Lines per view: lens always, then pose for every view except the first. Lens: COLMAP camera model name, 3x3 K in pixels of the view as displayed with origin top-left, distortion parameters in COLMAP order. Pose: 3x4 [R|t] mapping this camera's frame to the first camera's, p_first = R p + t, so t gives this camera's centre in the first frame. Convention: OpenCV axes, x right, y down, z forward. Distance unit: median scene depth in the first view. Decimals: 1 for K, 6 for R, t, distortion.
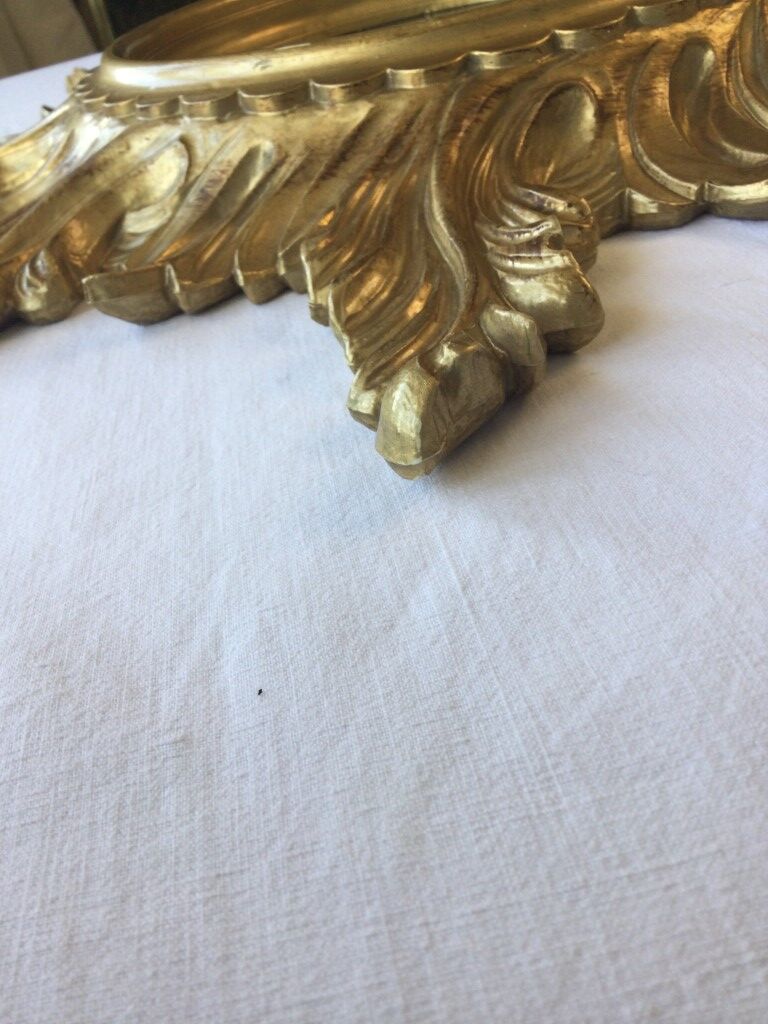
lens RADIAL K [[938.0, 0, 384.0], [0, 938.0, 512.0], [0, 0, 1]] dist [0.080340, -0.202151]
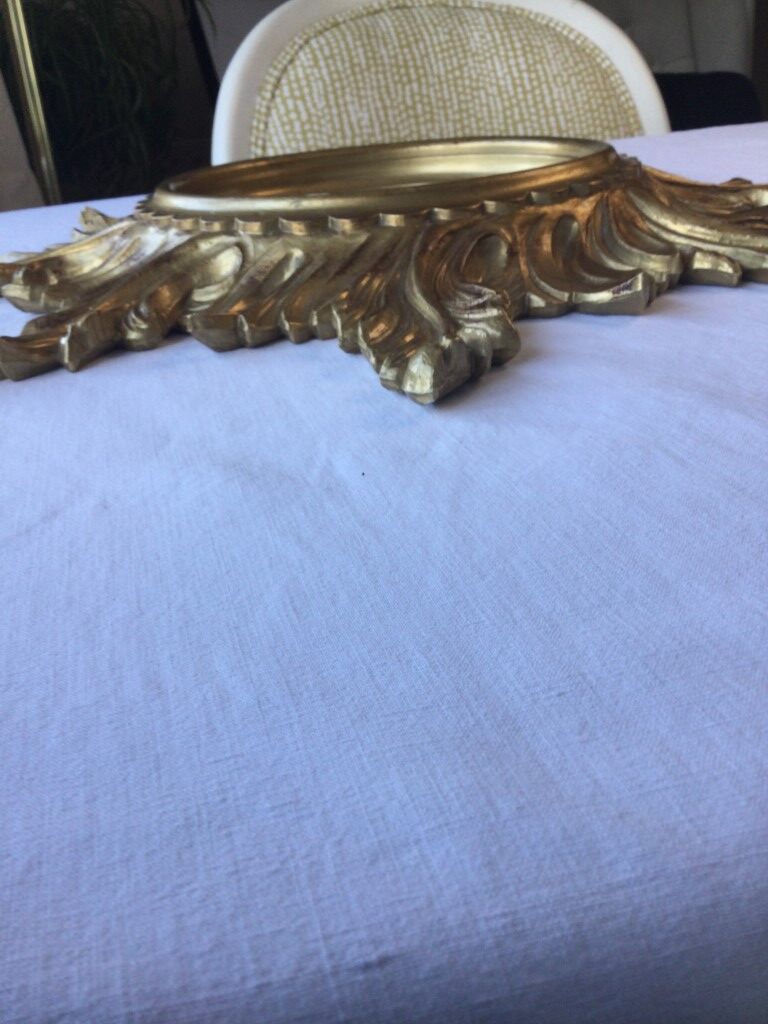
lens RADIAL K [[911.7, 0, 384.0], [0, 911.7, 512.0], [0, 0, 1]] dist [0.174610, -0.445799]
pose [[0.988456, 0.061255, 0.138576, -0.180189], [-0.035472, 0.982770, -0.181398, 0.317638], [-0.147300, 0.174388, 0.973597, -0.442901]]
